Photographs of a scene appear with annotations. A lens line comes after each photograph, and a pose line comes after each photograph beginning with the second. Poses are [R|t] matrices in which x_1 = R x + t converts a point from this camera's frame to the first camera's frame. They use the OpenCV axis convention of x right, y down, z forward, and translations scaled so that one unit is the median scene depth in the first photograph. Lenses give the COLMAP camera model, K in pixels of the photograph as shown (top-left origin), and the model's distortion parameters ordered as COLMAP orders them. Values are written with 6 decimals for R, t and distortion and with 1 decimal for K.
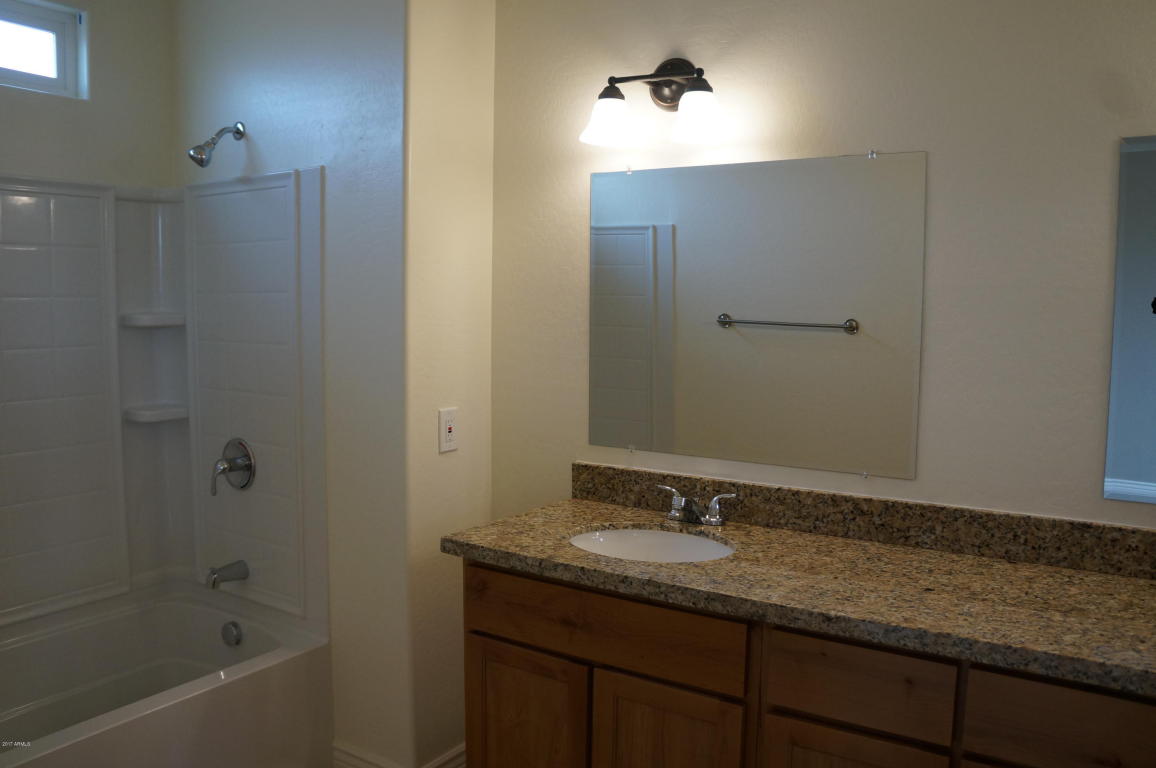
lens RADIAL K [[908.6, 0, 578.7], [0, 908.6, 382.8], [0, 0, 1]] dist [-0.183882, 0.136792]
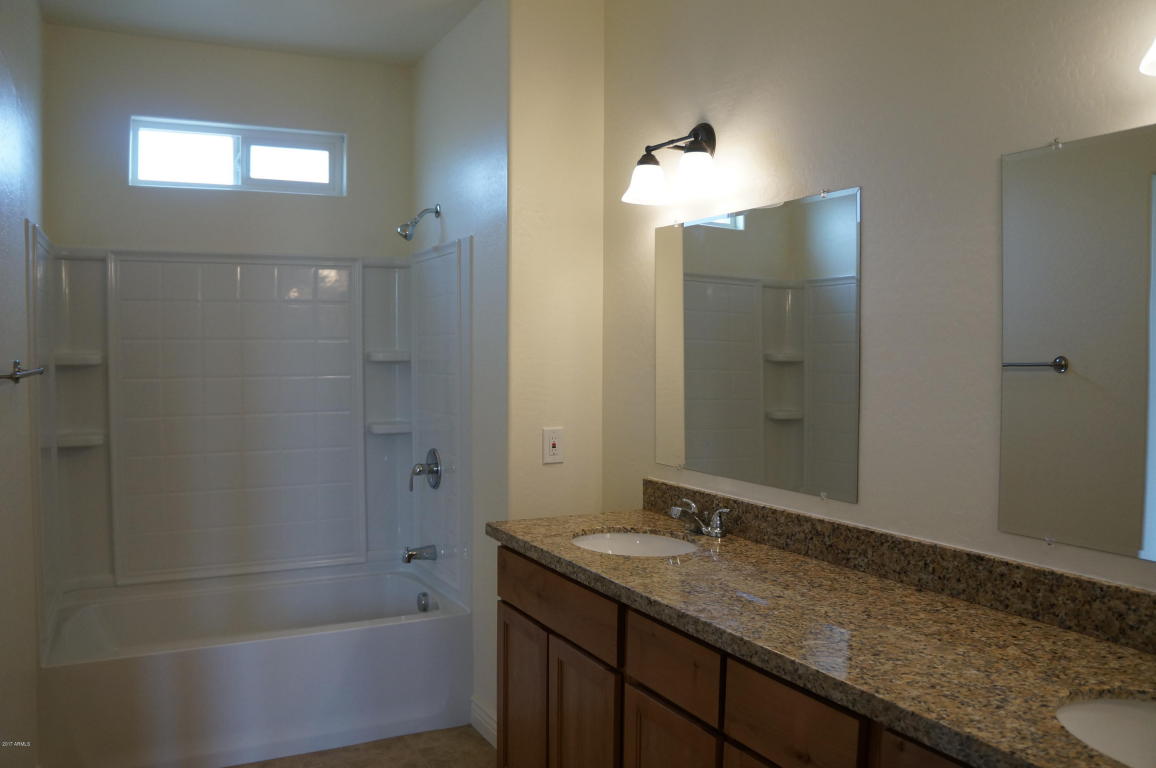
lens RADIAL K [[908.6, 0, 578.7], [0, 908.6, 382.8], [0, 0, 1]] dist [-0.183882, 0.136792]
pose [[0.874429, 0.010287, -0.485044, 0.534327], [-0.038665, 0.998073, -0.048538, 0.029055], [0.483610, 0.061198, 0.873142, -0.058287]]
